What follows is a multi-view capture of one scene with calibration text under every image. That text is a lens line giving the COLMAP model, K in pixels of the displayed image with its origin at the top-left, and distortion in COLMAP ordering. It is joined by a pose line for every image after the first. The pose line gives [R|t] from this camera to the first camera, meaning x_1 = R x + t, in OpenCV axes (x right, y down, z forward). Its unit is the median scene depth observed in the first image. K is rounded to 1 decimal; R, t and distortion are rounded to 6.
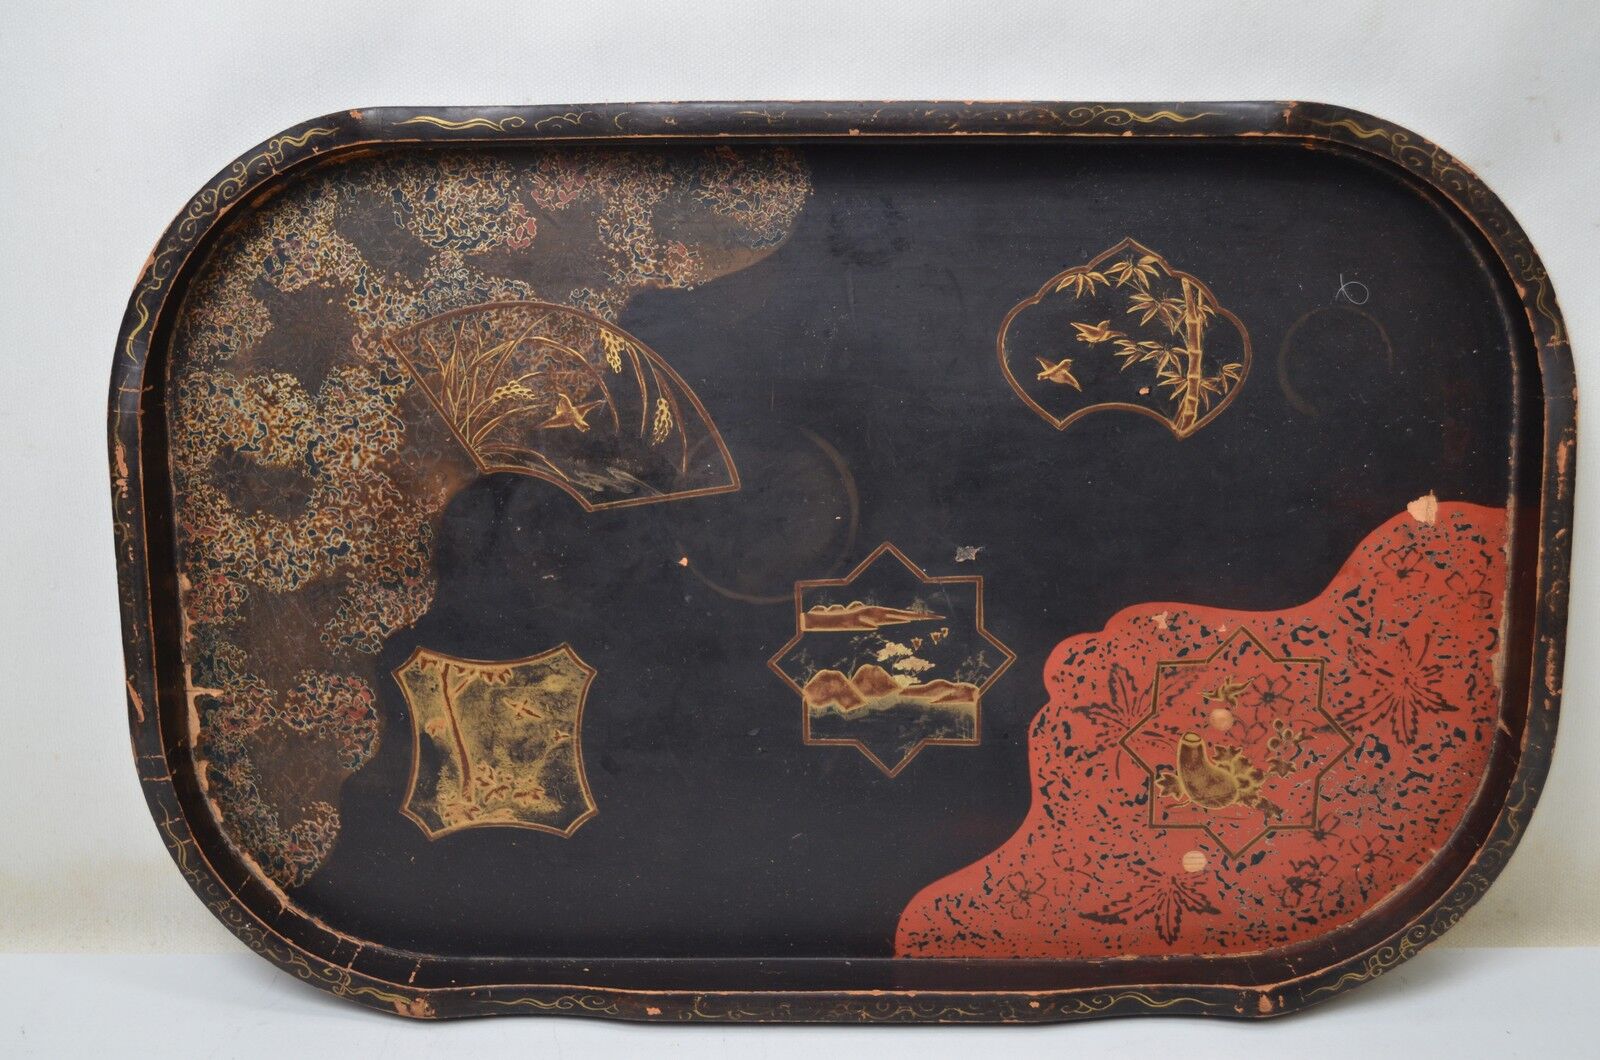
lens RADIAL K [[2103.5, 0, 789.8], [0, 2103.5, 523.6], [0, 0, 1]] dist [-0.036103, 0.000000]
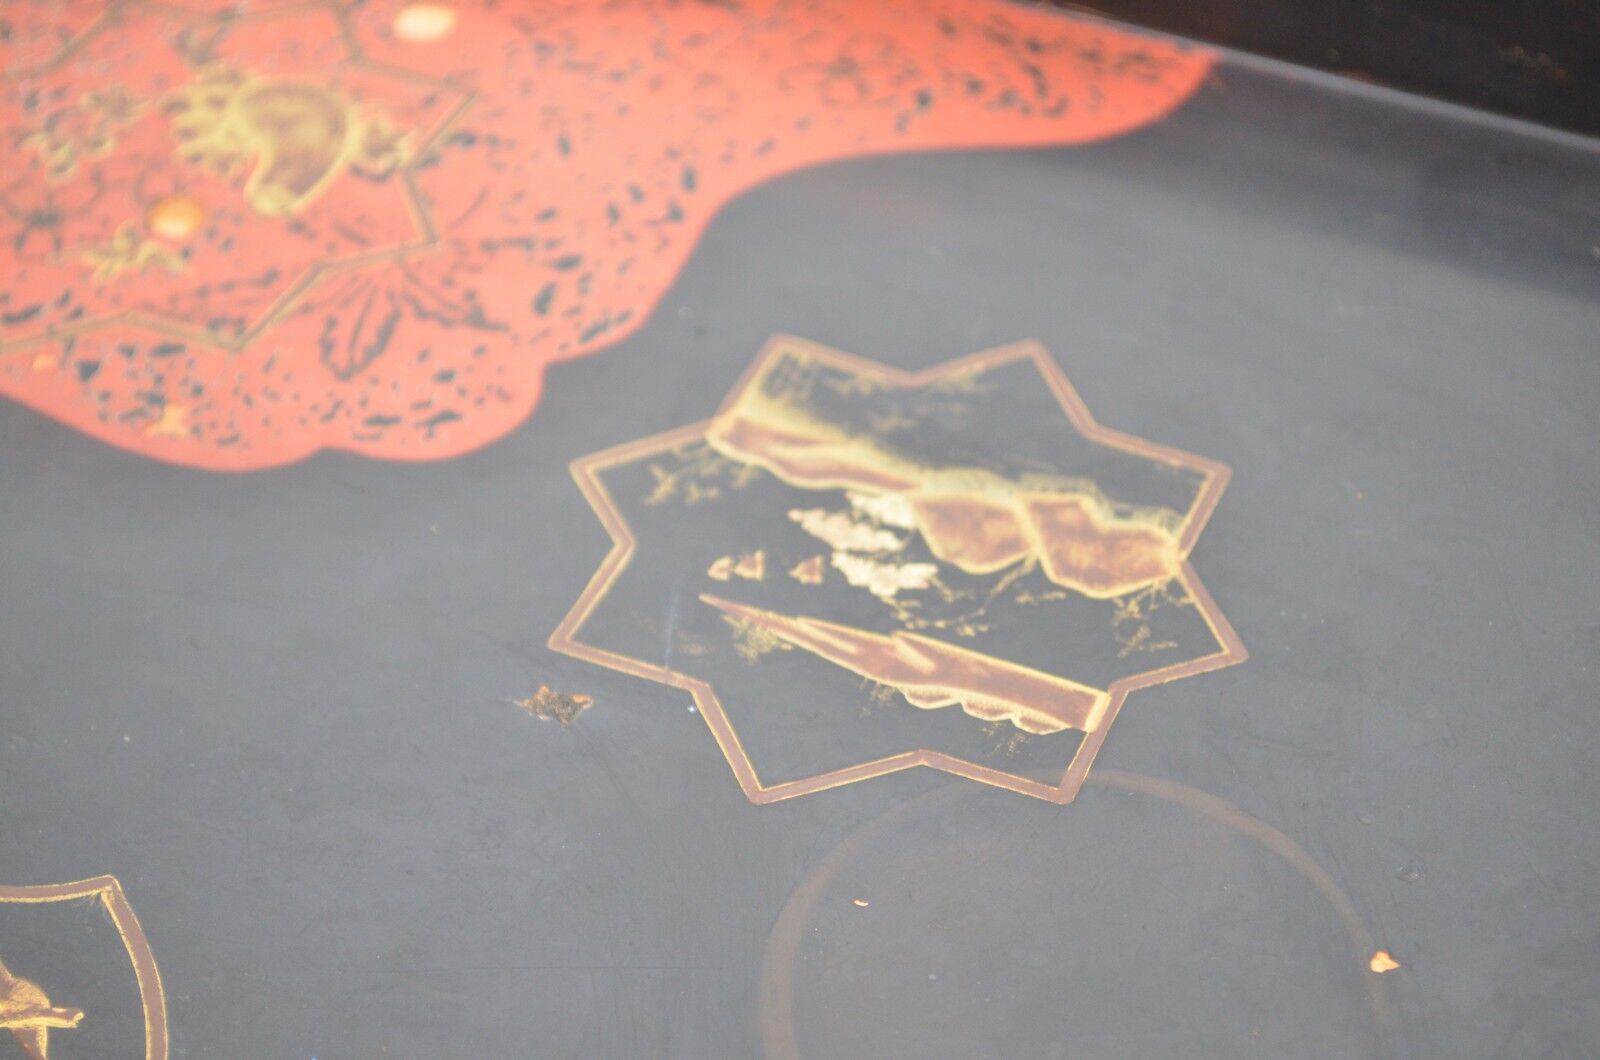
lens RADIAL K [[3540.4, 0, 782.7], [0, 3540.4, 528.3], [0, 0, 1]] dist [0.023120, 0.000000]
pose [[-0.895753, -0.264197, 0.357527, -0.138378], [0.424517, -0.747070, 0.511539, -0.232337], [0.131951, 0.609989, 0.781347, 0.546639]]
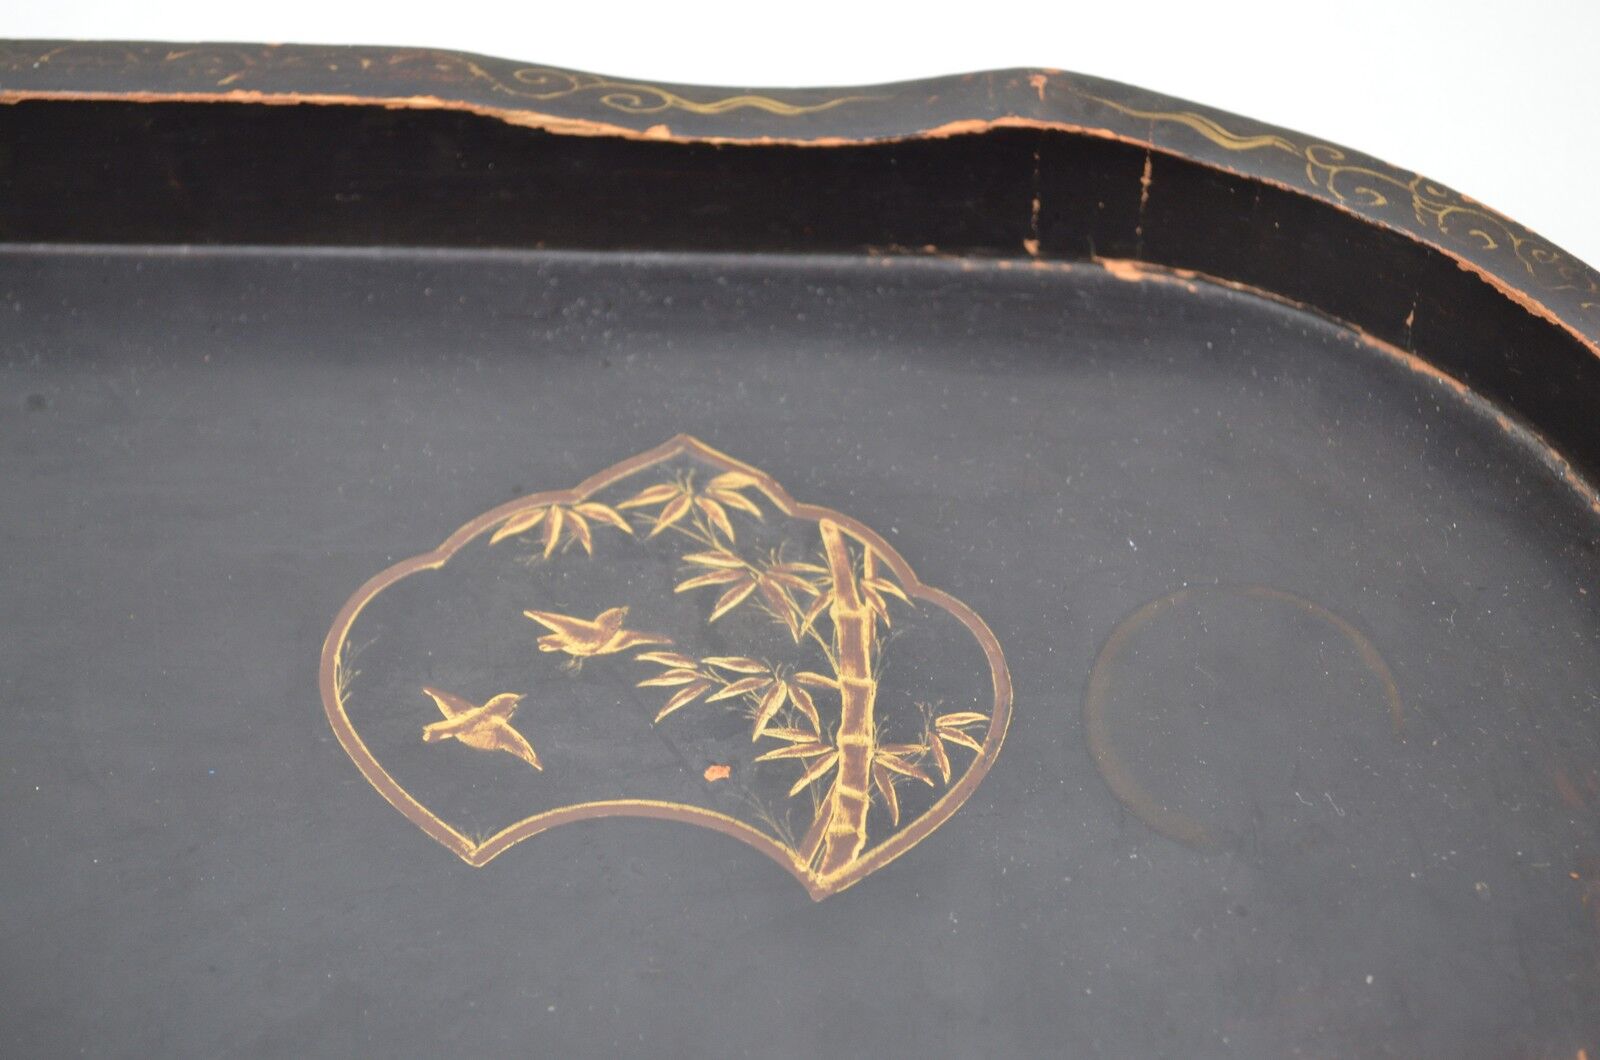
lens RADIAL K [[2786.6, 0, 793.4], [0, 2786.6, 531.7], [0, 0, 1]] dist [0.000054, 0.000000]
pose [[0.999536, 0.030368, -0.002362, 0.176650], [-0.023046, 0.703283, -0.710536, 0.237811], [-0.019917, 0.710261, 0.703657, 0.620365]]
